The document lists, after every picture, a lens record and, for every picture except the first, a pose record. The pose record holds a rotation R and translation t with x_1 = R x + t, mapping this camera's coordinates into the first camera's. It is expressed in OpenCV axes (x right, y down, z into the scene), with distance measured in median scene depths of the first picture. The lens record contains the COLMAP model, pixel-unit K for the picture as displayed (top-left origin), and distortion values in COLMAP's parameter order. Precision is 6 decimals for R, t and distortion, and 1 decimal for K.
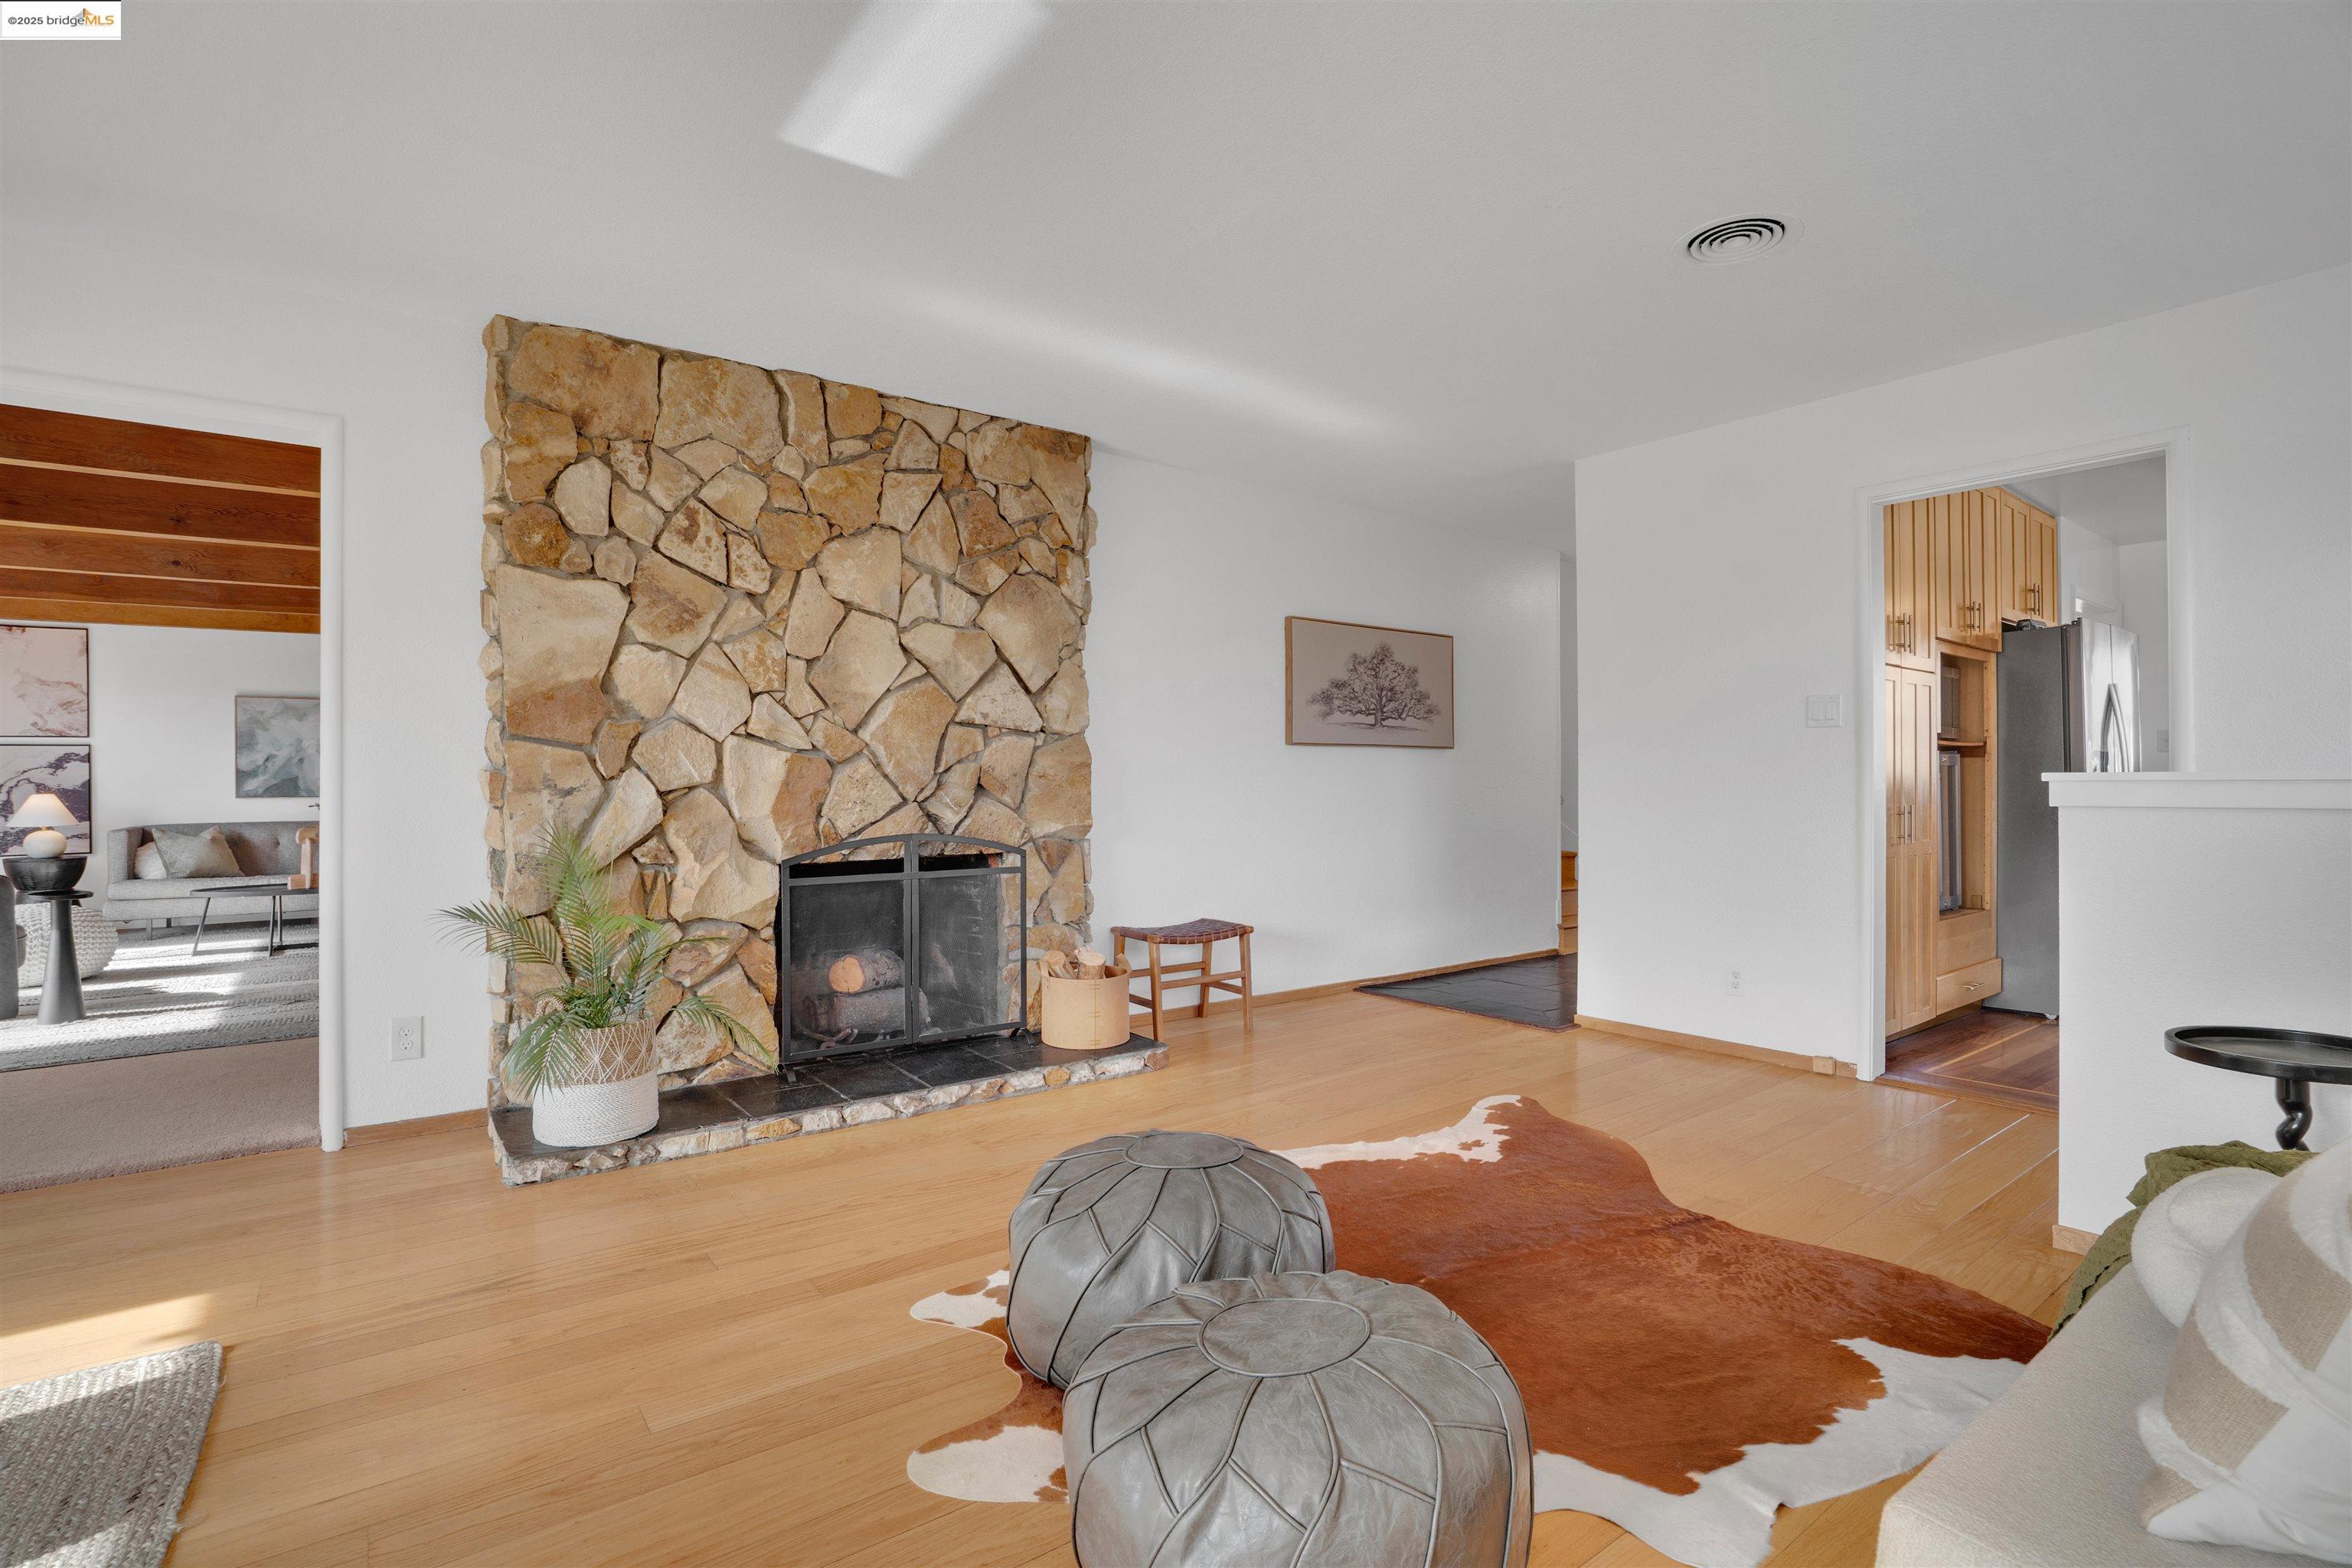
lens RADIAL K [[1095.3, 0, 1173.0], [0, 1095.3, 770.4], [0, 0, 1]] dist [-0.053972, 0.018707]
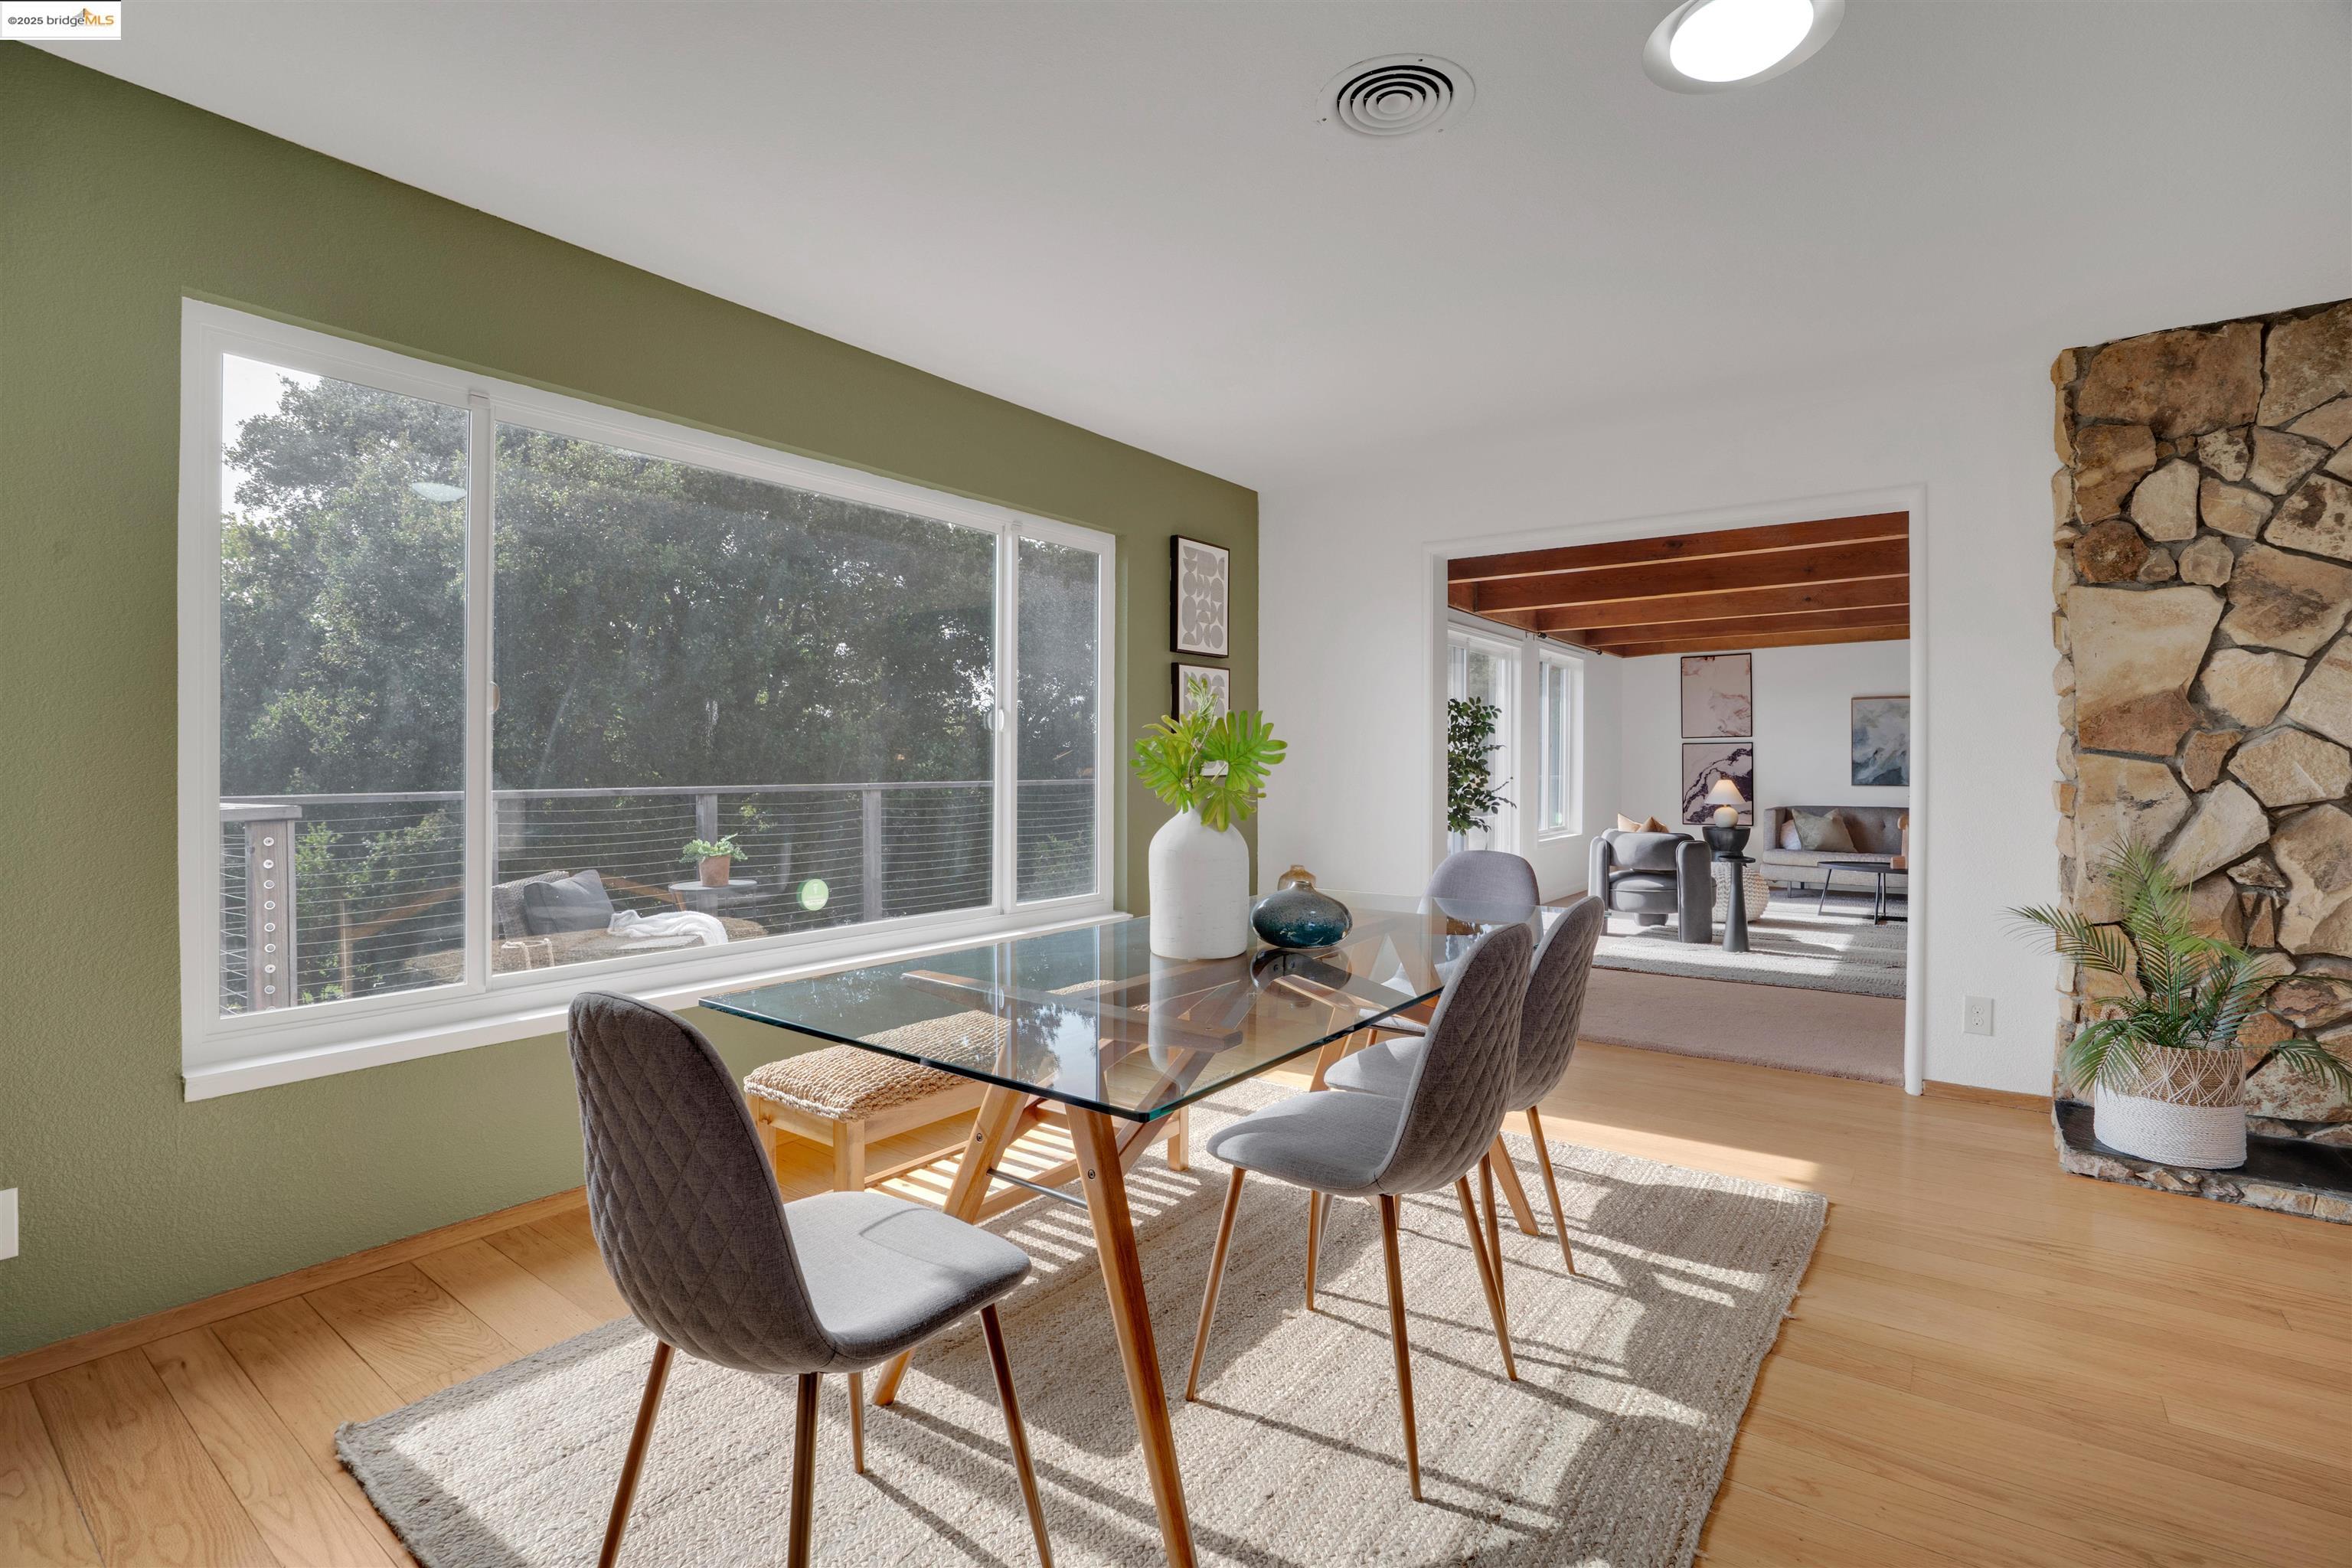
lens RADIAL K [[1095.3, 0, 1173.0], [0, 1095.3, 770.4], [0, 0, 1]] dist [-0.053972, 0.018707]
pose [[0.278914, 0.013452, -0.960222, 0.119912], [0.004990, 0.999868, 0.015457, -0.029486], [0.960303, -0.009103, 0.278810, -0.127196]]
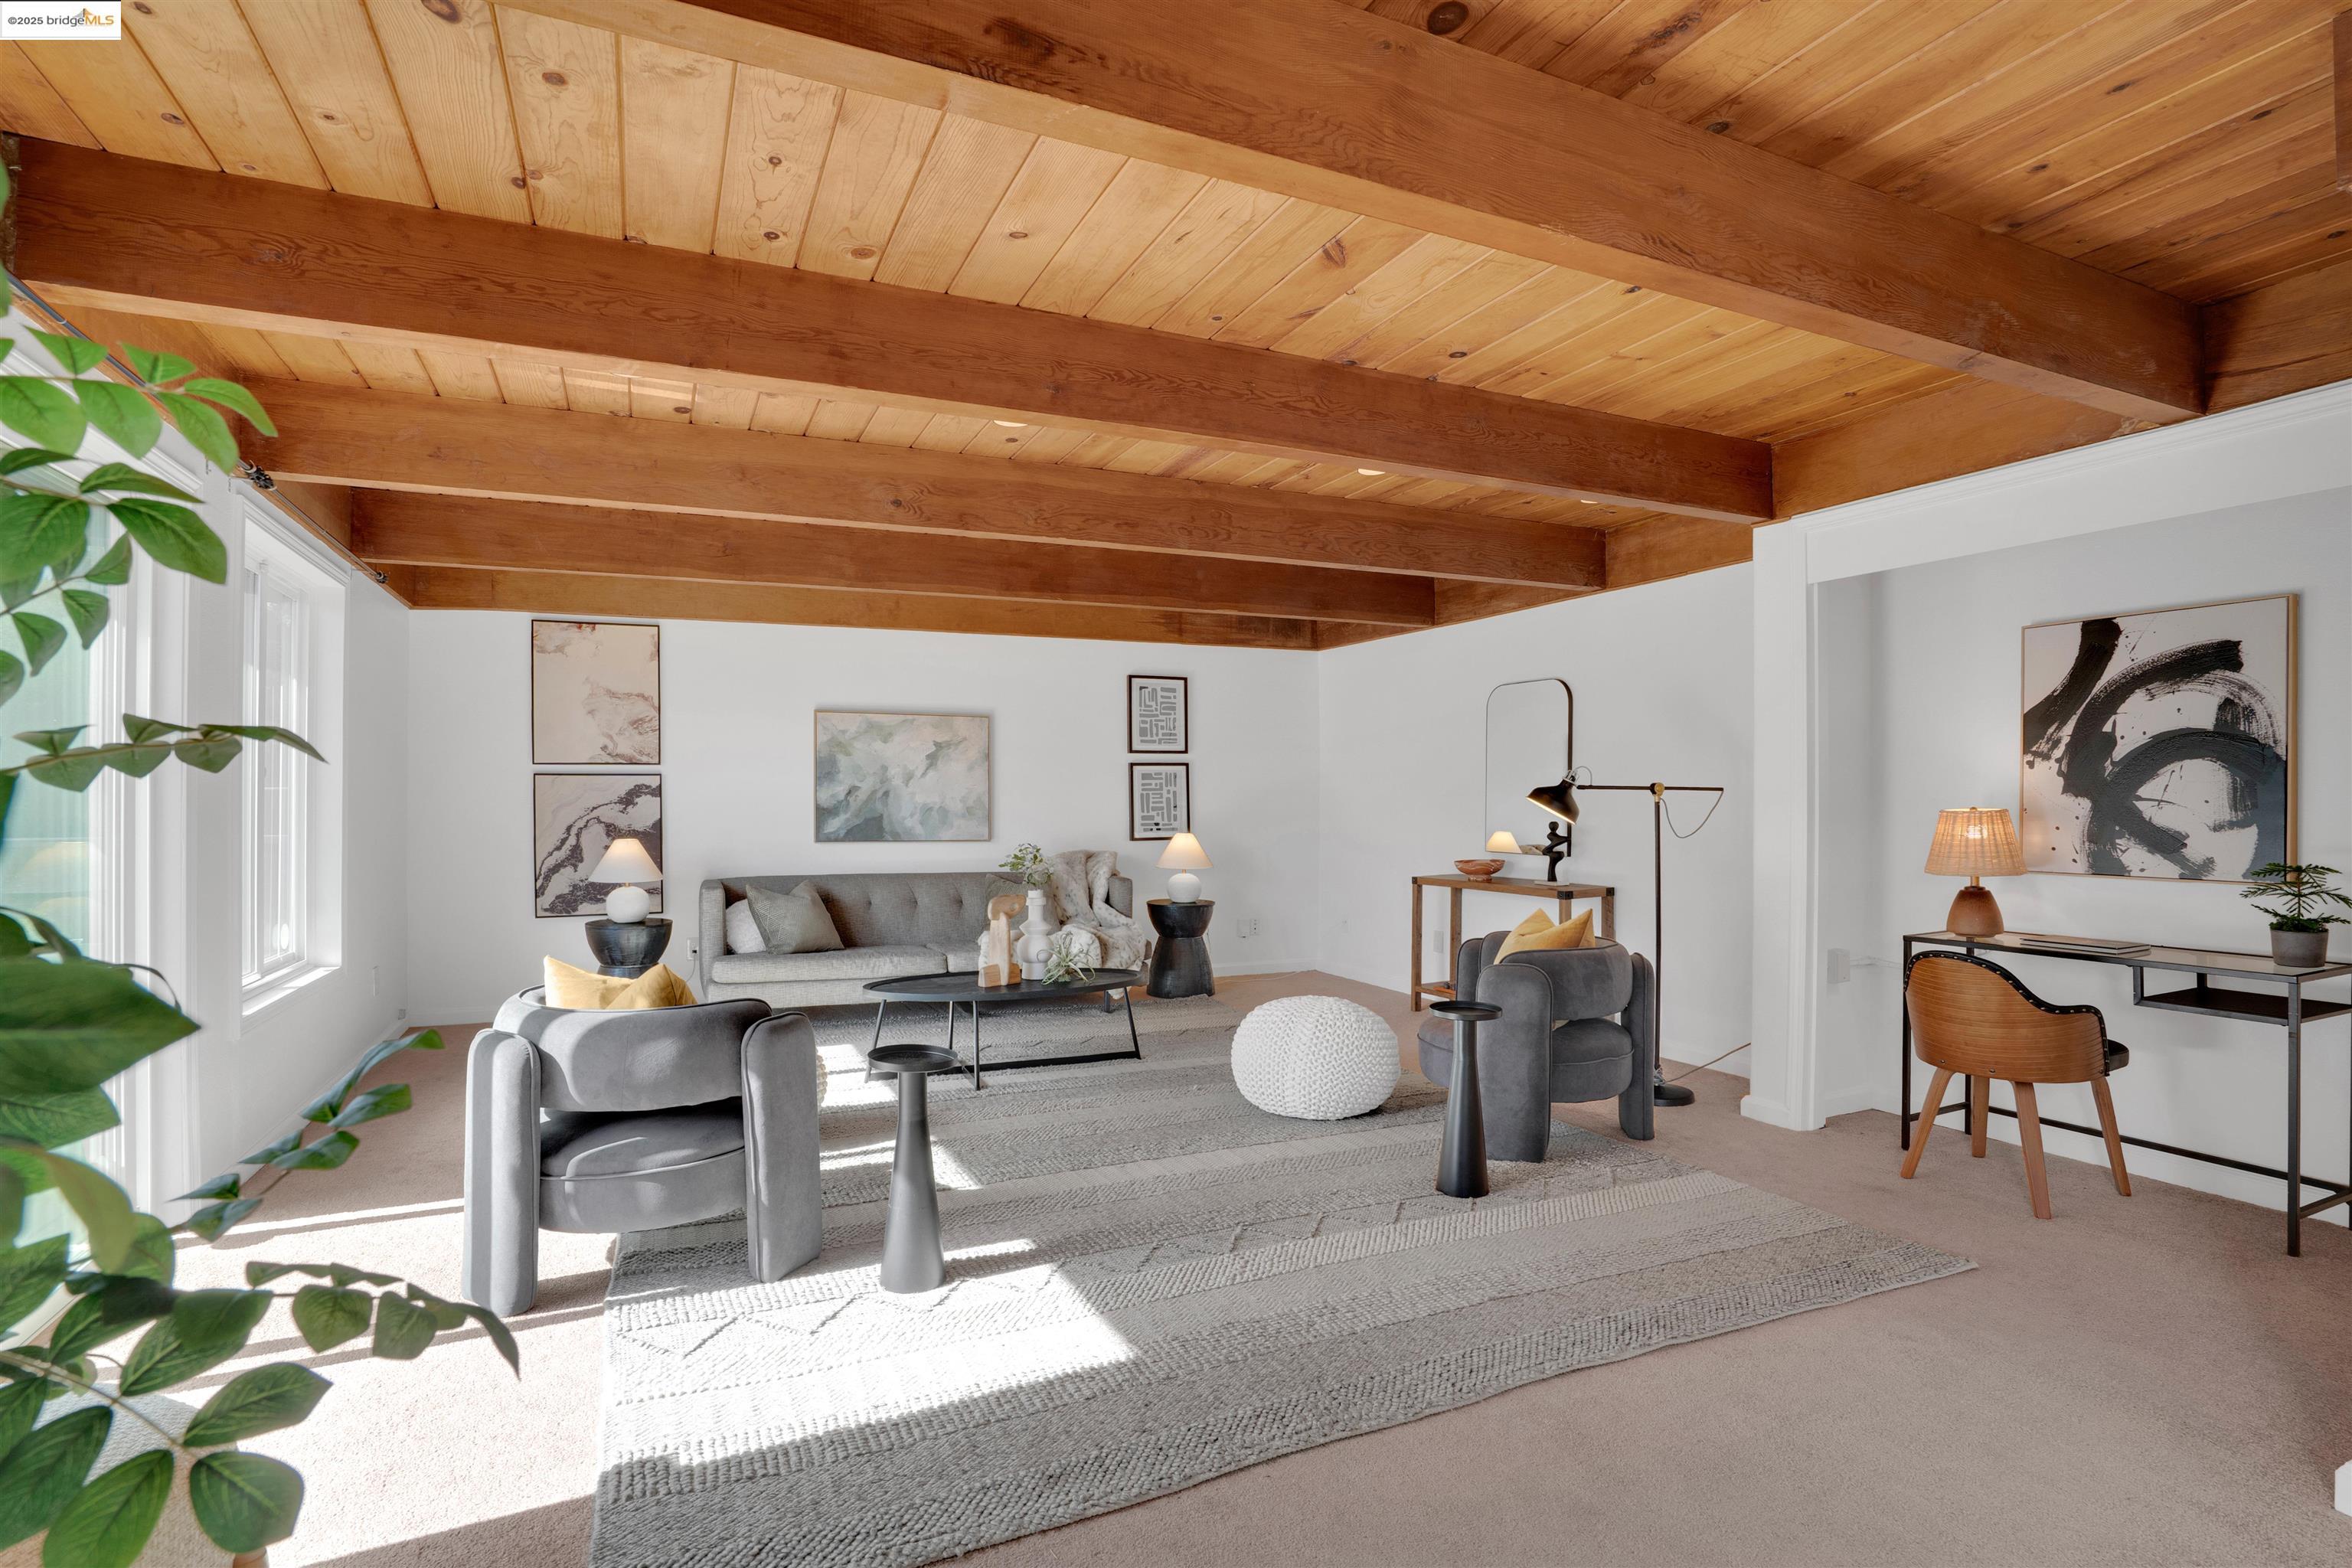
lens RADIAL K [[1145.7, 0, 1161.1], [0, 1145.7, 797.8], [0, 0, 1]] dist [-0.053741, 0.025065]
pose [[0.976529, 0.003396, -0.215357, -1.033256], [-0.003483, 0.999994, -0.000025, -0.017119], [0.215356, 0.000775, 0.976535, 0.559888]]
